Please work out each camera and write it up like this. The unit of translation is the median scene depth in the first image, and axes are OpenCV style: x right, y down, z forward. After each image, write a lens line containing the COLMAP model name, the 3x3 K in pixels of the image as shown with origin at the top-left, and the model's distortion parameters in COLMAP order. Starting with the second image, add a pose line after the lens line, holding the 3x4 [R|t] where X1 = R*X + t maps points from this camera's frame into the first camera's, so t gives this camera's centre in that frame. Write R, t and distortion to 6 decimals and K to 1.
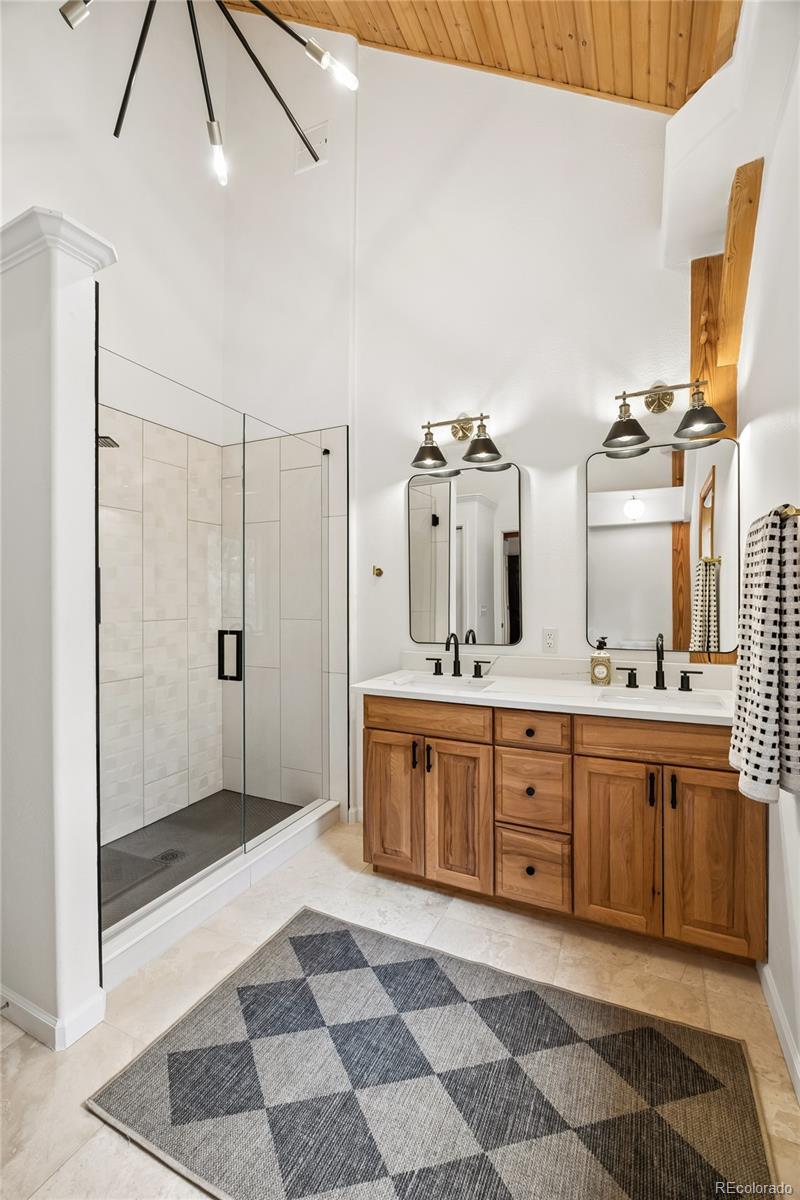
lens RADIAL K [[518.4, 0, 370.4], [0, 518.4, 596.8], [0, 0, 1]] dist [-0.003819, 0.000377]
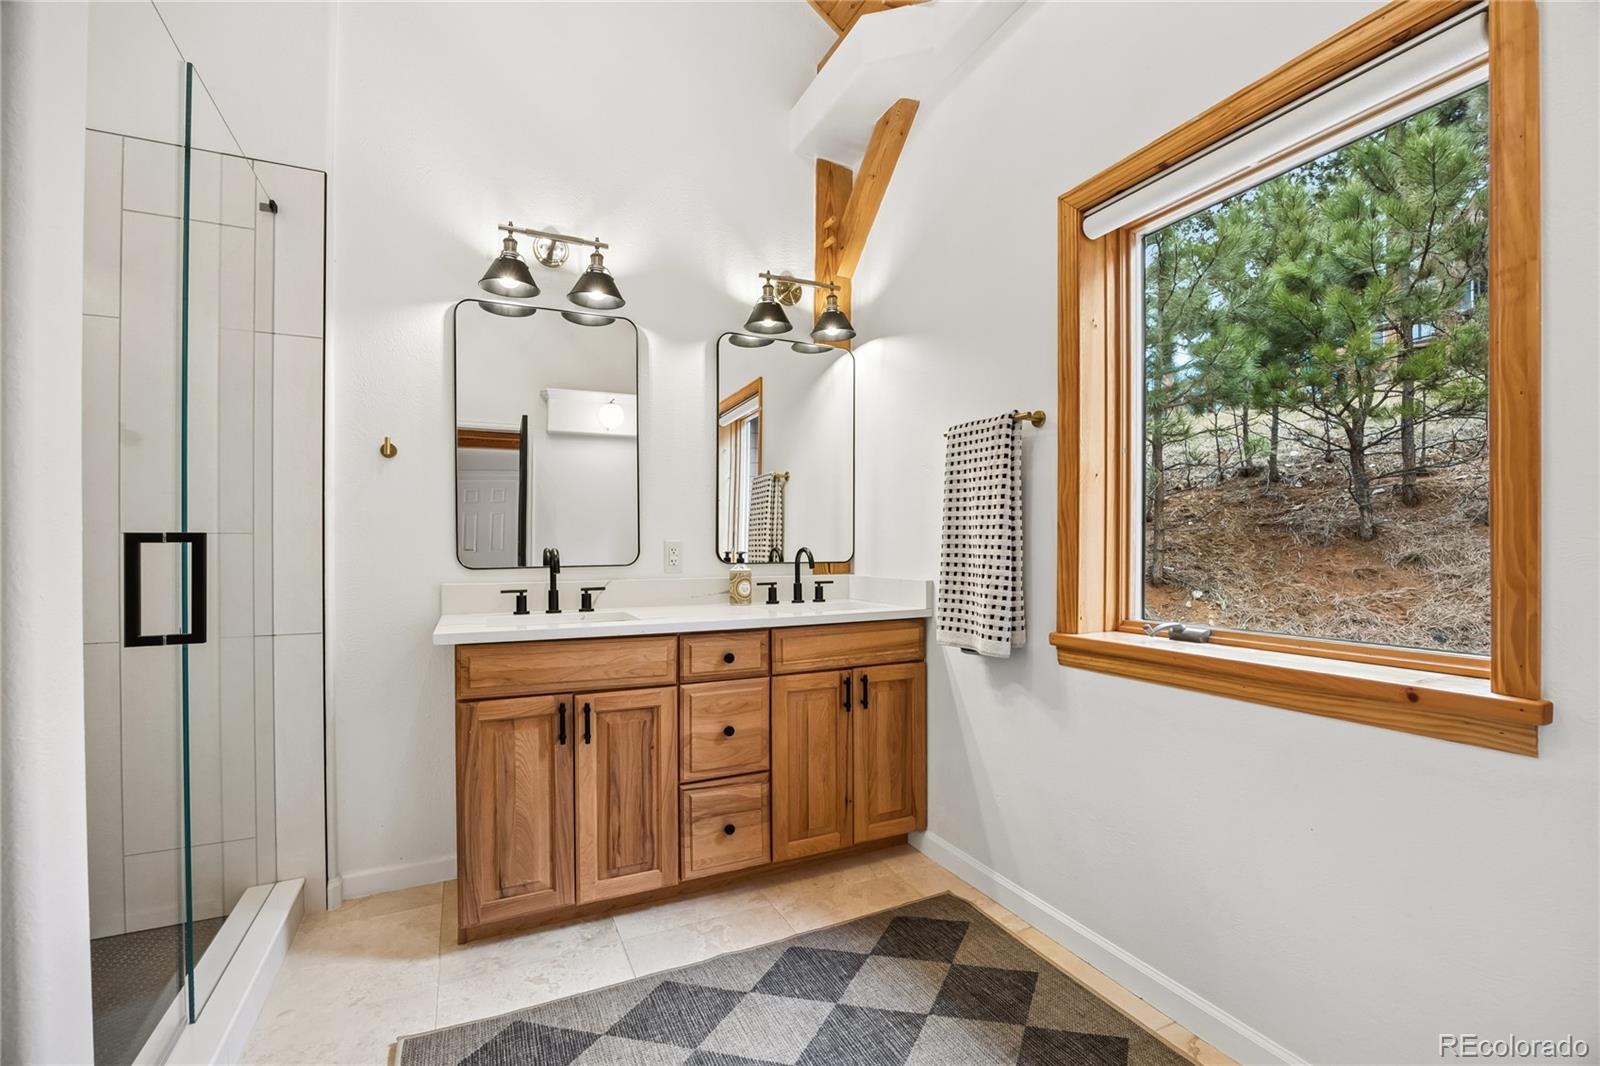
lens RADIAL K [[733.0, 0, 809.3], [0, 733.0, 546.1], [0, 0, 1]] dist [-0.007009, 0.000236]
pose [[0.599228, 0.006610, 0.800551, -0.512402], [-0.002790, 0.999977, -0.006168, 0.091163], [-0.800573, 0.001462, 0.599233, 0.208551]]
